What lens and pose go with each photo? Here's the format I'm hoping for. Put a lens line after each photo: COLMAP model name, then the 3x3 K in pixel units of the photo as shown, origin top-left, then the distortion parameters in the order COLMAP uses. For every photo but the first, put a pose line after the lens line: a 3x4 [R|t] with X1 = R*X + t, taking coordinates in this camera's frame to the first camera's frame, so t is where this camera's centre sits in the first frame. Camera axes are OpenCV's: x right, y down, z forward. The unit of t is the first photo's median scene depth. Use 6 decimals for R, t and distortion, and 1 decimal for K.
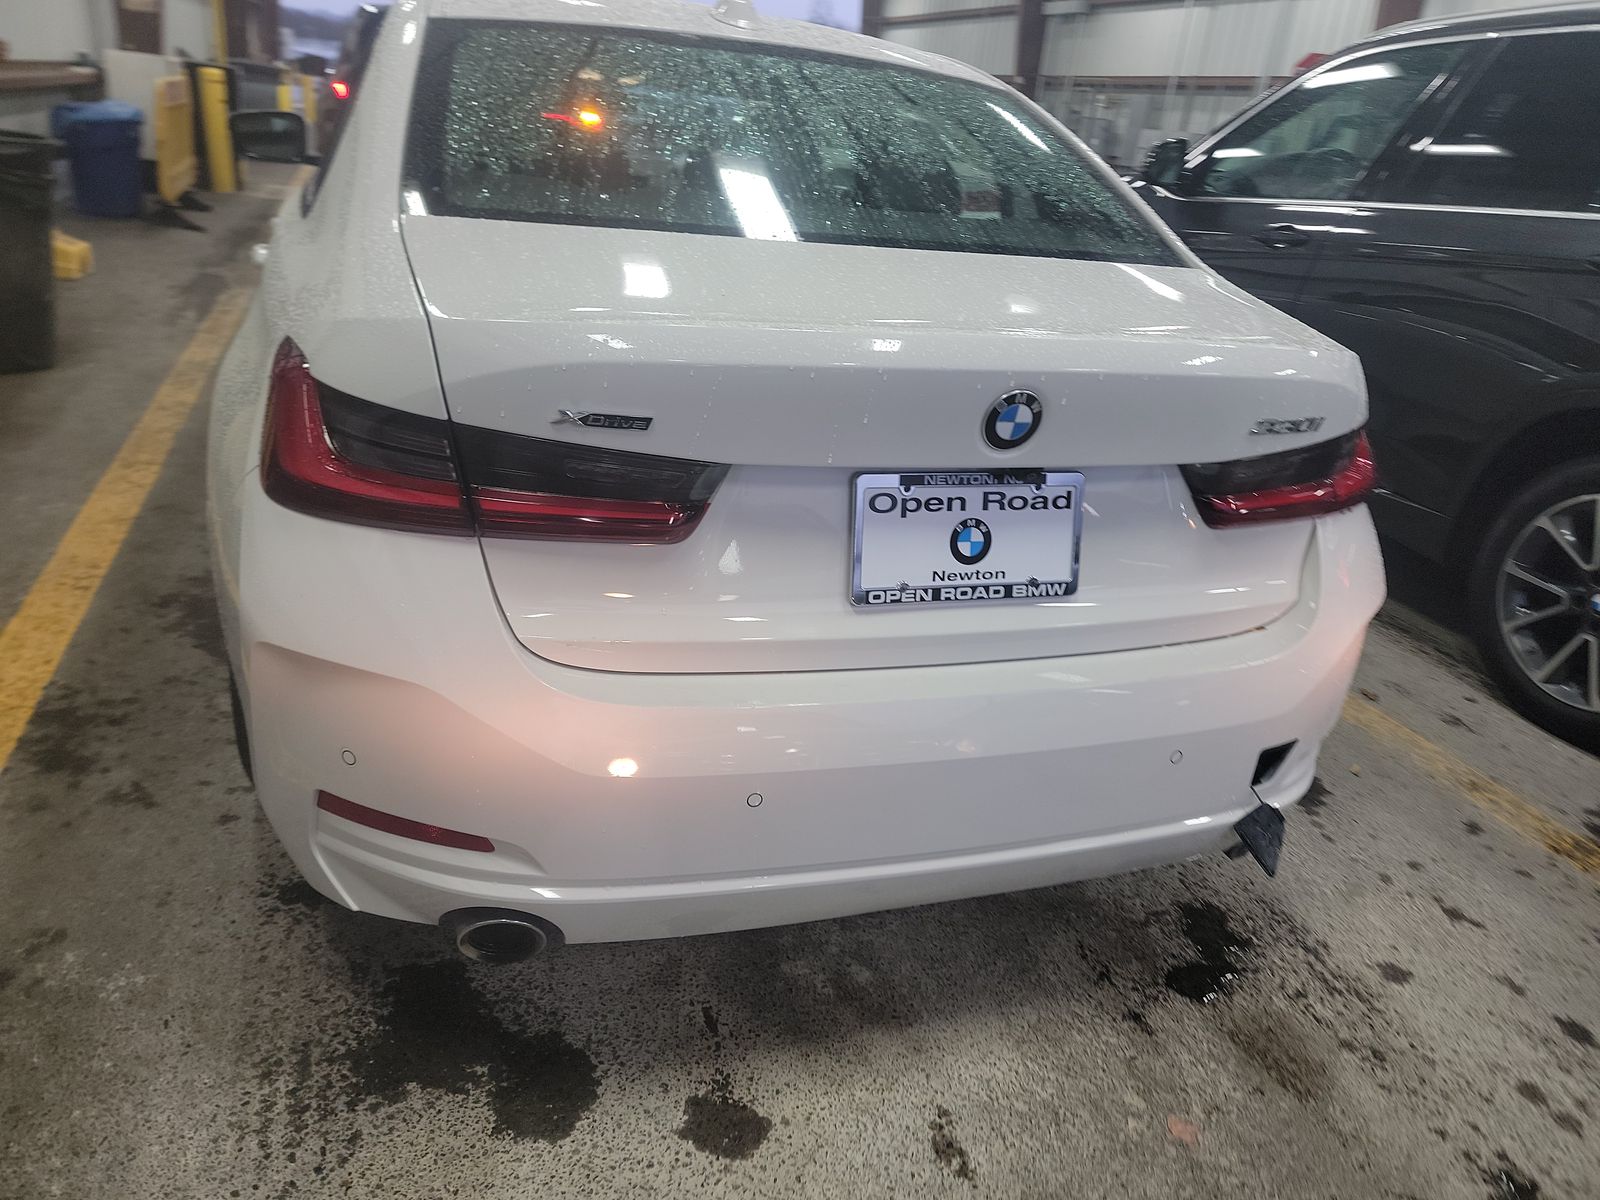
lens RADIAL K [[1108.5, 0, 795.0], [0, 1108.5, 581.1], [0, 0, 1]] dist [0.065913, -0.059786]
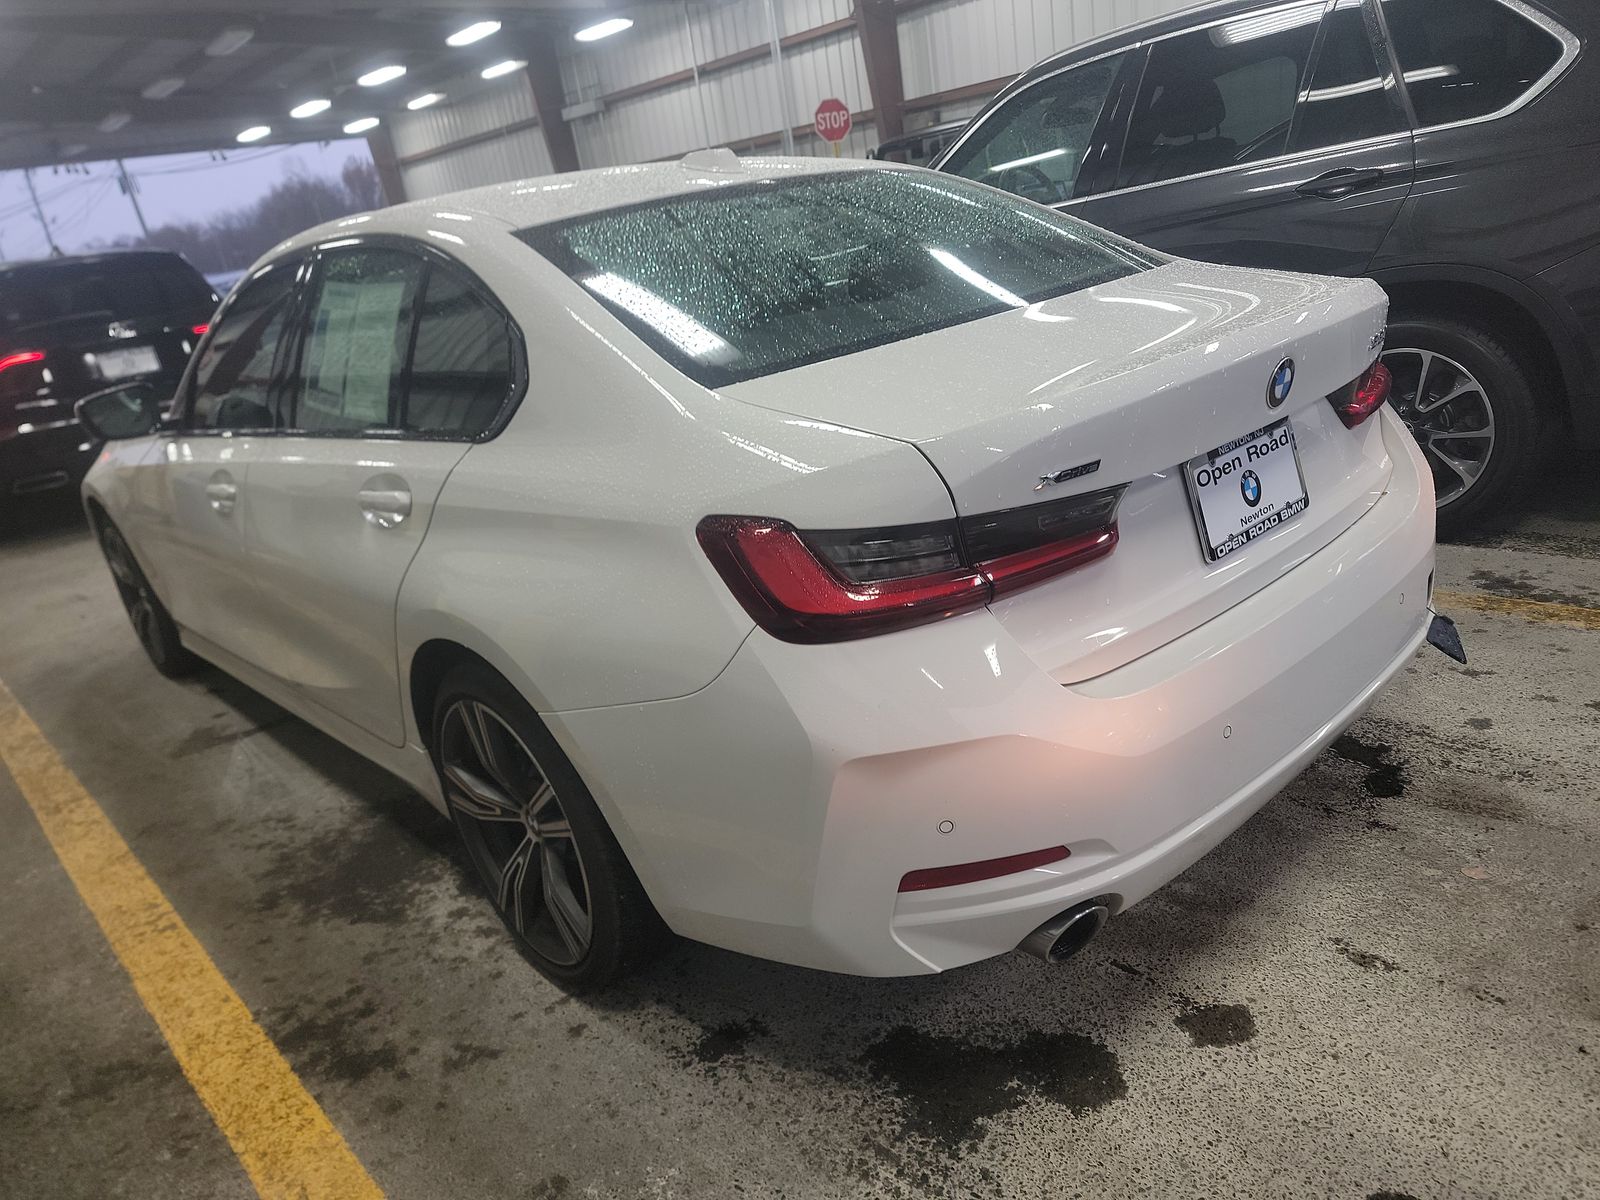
lens RADIAL K [[1107.7, 0, 797.6], [0, 1107.7, 616.1], [0, 0, 1]] dist [0.072575, -0.074732]
pose [[0.888840, -0.353998, 0.290945, -0.592662], [0.367152, 0.930107, 0.010026, -0.084086], [-0.274159, 0.097909, 0.956687, -0.054049]]
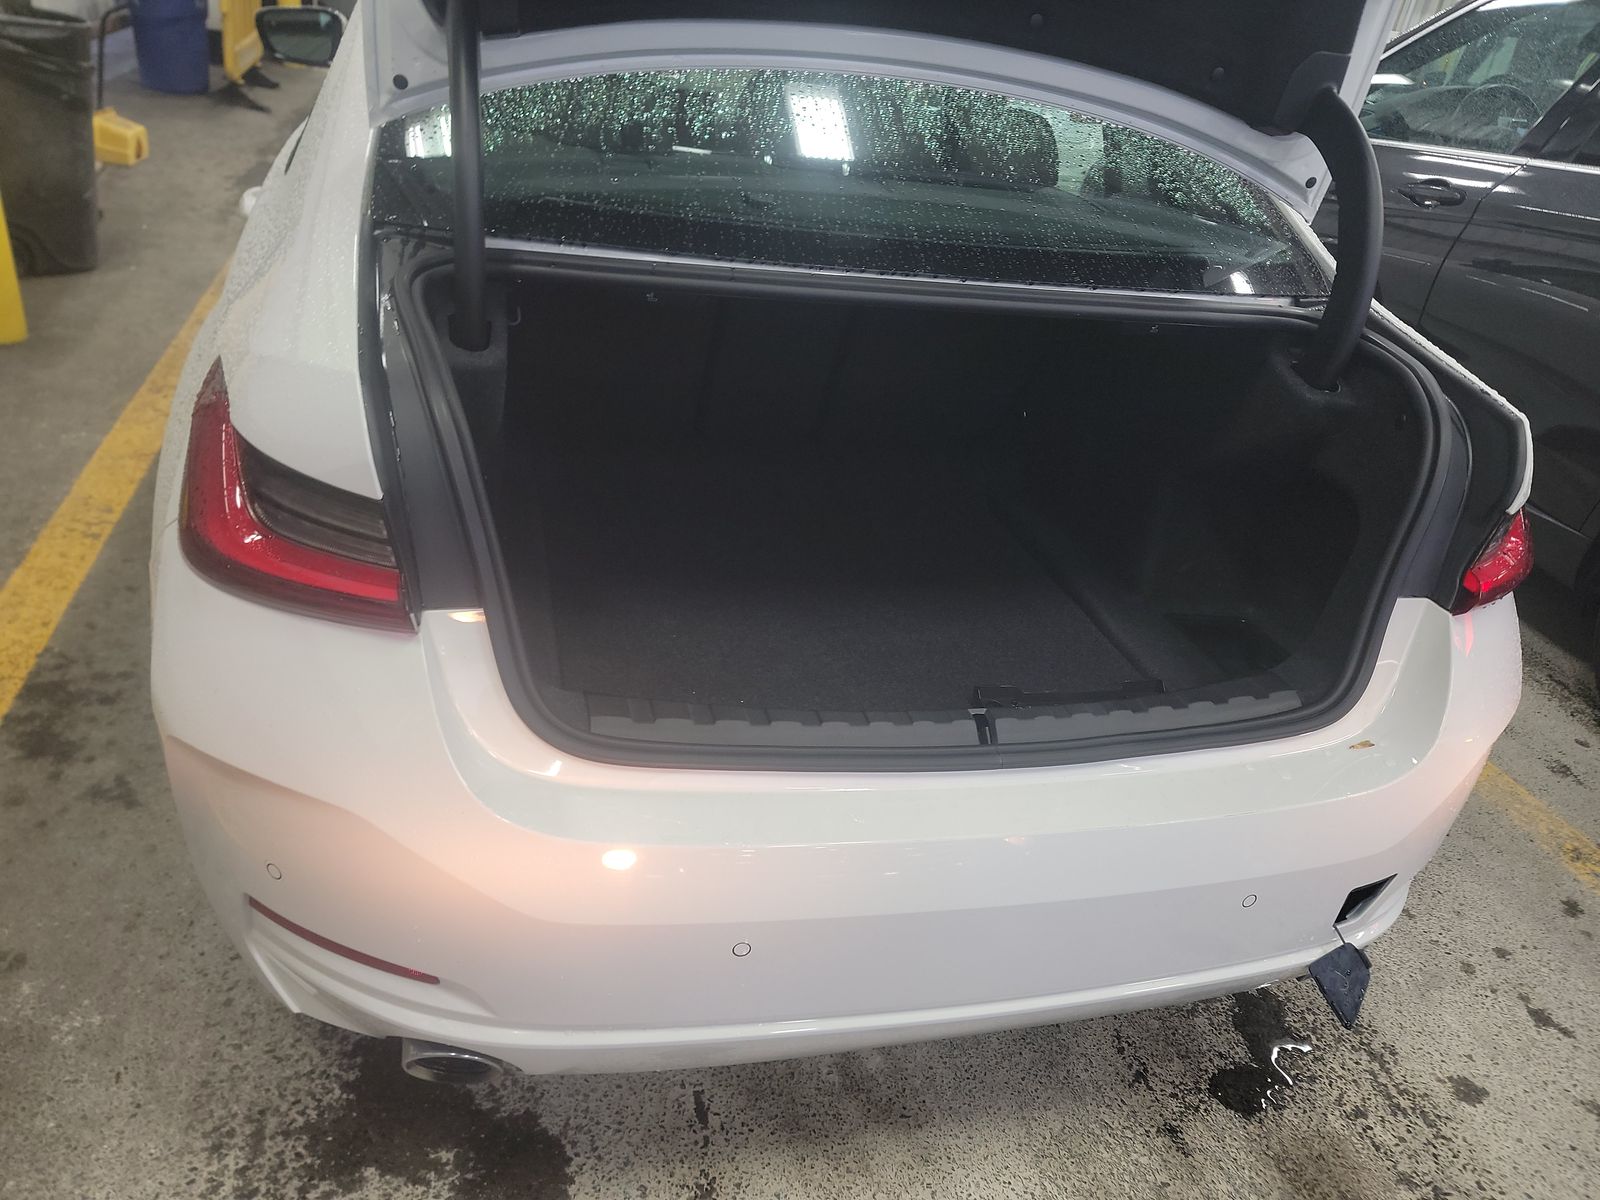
lens RADIAL K [[1108.0, 0, 811.6], [0, 1108.0, 605.6], [0, 0, 1]] dist [0.078061, -0.073645]
pose [[0.996986, 0.062106, -0.046497, 0.032159], [-0.056754, 0.992452, 0.108712, -0.122214], [0.052898, -0.105745, 0.992985, 0.135990]]
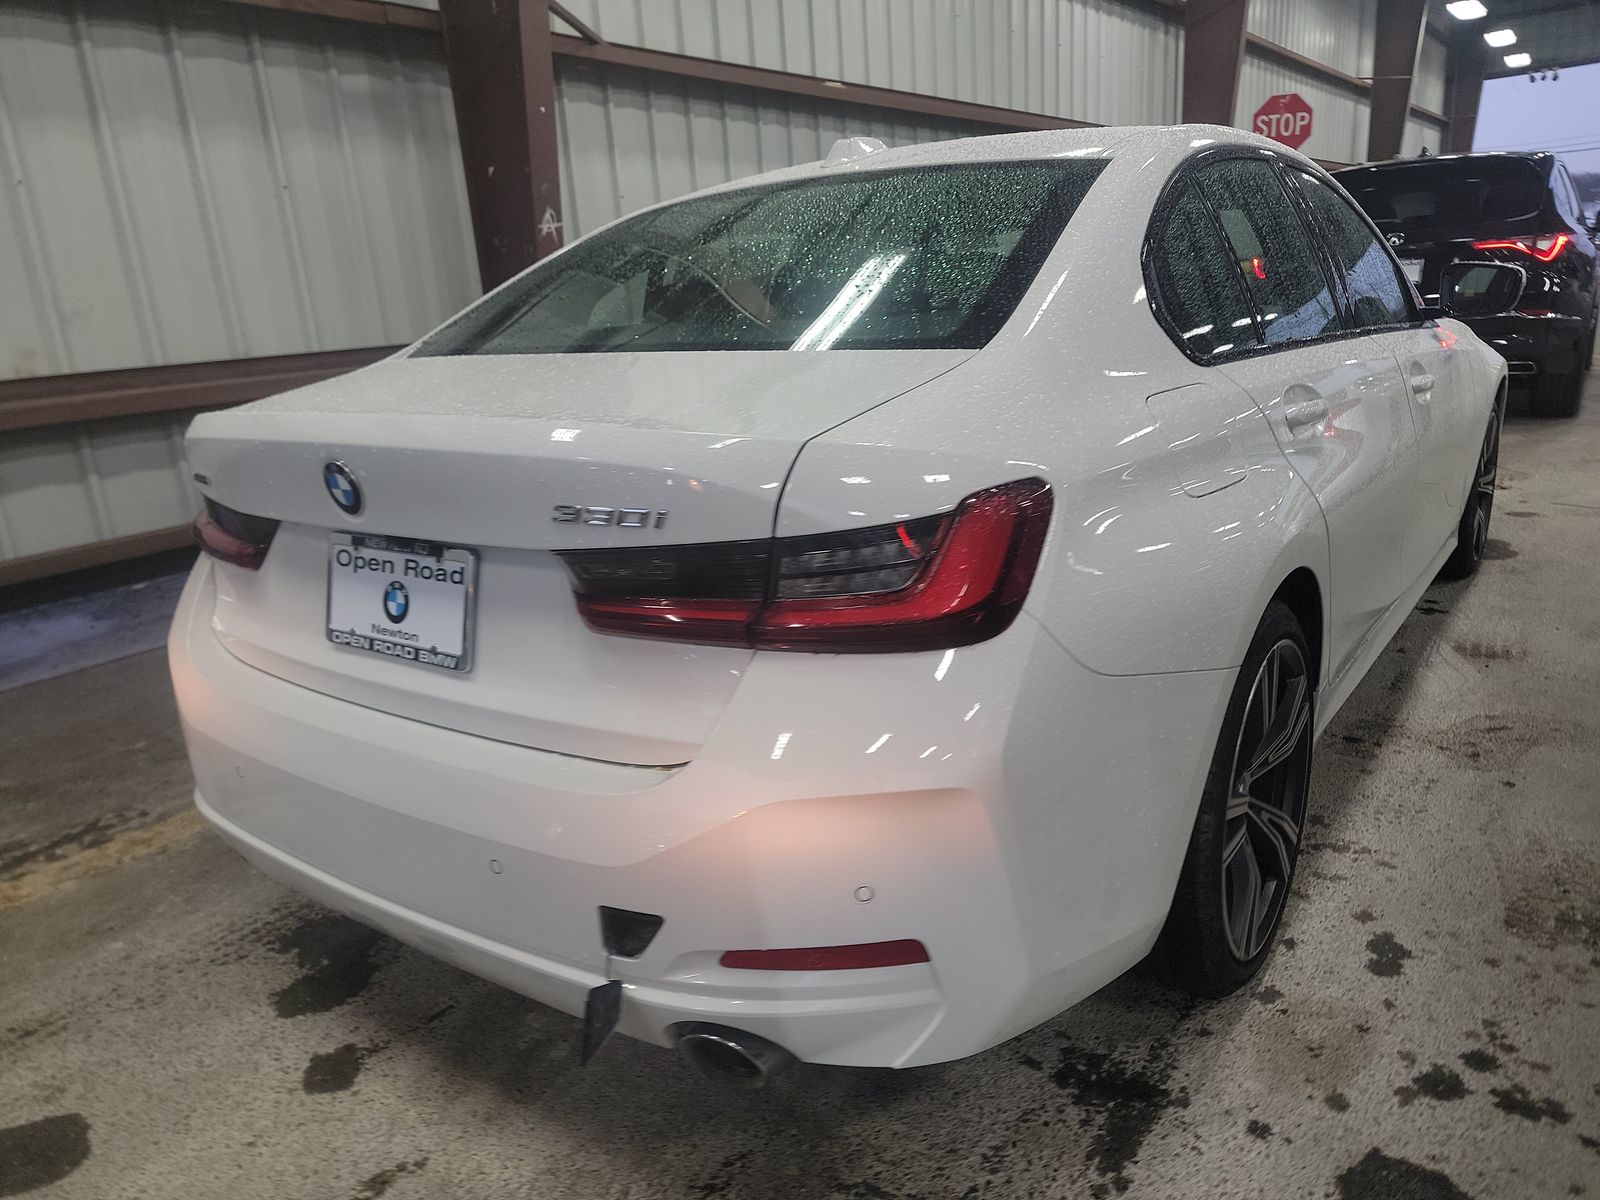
lens RADIAL K [[1107.7, 0, 797.6], [0, 1107.7, 616.1], [0, 0, 1]] dist [0.072575, -0.074732]
pose [[0.570773, 0.102824, -0.814644, 1.057615], [-0.201763, 0.979273, -0.017759, -0.067906], [0.795933, 0.174502, 0.579689, 0.552677]]
